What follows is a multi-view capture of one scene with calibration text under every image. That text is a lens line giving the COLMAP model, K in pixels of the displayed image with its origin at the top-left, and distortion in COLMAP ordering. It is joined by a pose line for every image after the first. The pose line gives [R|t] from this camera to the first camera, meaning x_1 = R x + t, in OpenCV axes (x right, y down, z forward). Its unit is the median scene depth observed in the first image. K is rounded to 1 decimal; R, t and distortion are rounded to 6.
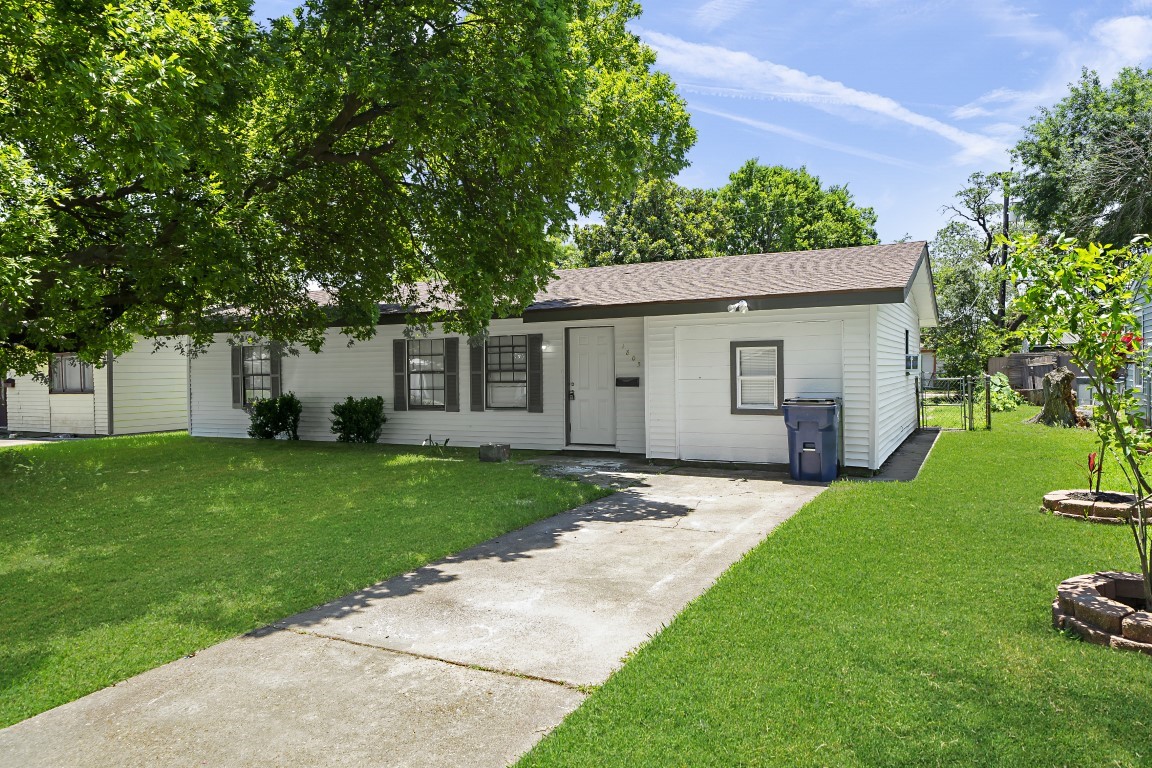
lens RADIAL K [[796.2, 0, 577.4], [0, 796.2, 385.7], [0, 0, 1]] dist [0.001657, -0.001734]
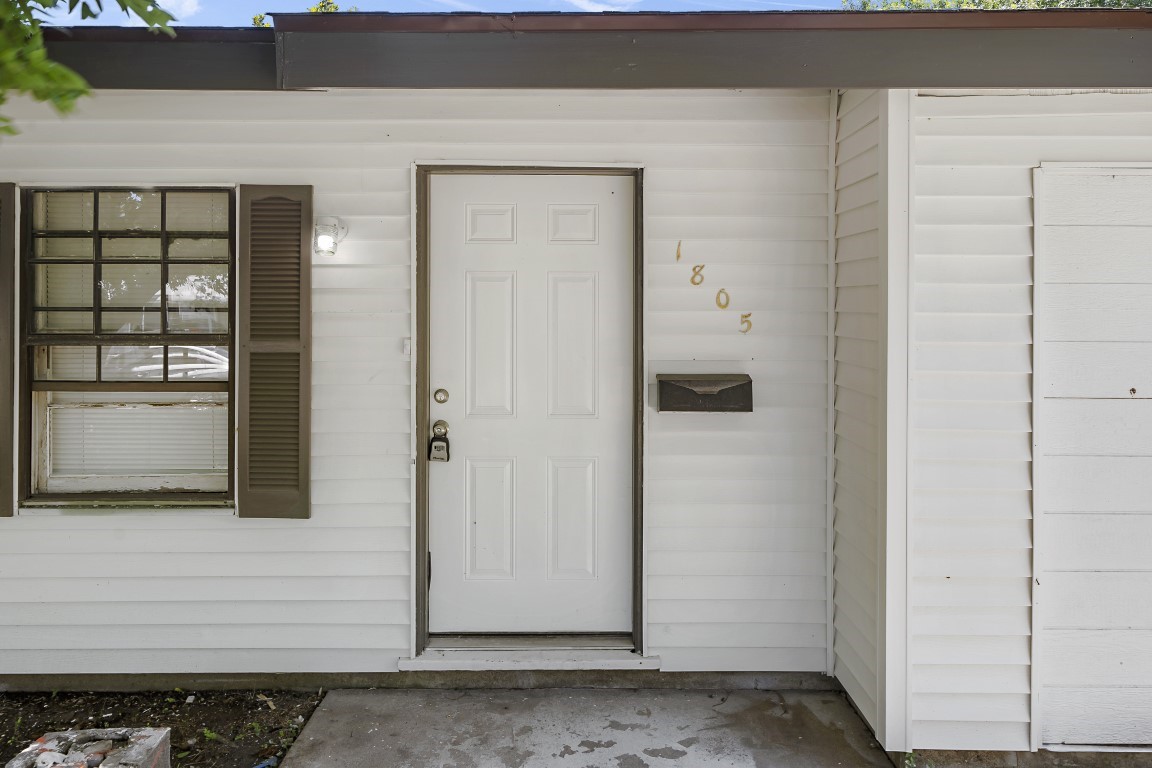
lens RADIAL K [[796.2, 0, 575.5], [0, 796.2, 380.4], [0, 0, 1]] dist [0.001657, -0.001734]
pose [[0.880171, 0.008322, 0.474584, -0.085373], [-0.005083, 0.999954, -0.008107, -0.005301], [-0.474630, 0.004724, 0.880173, 0.735015]]
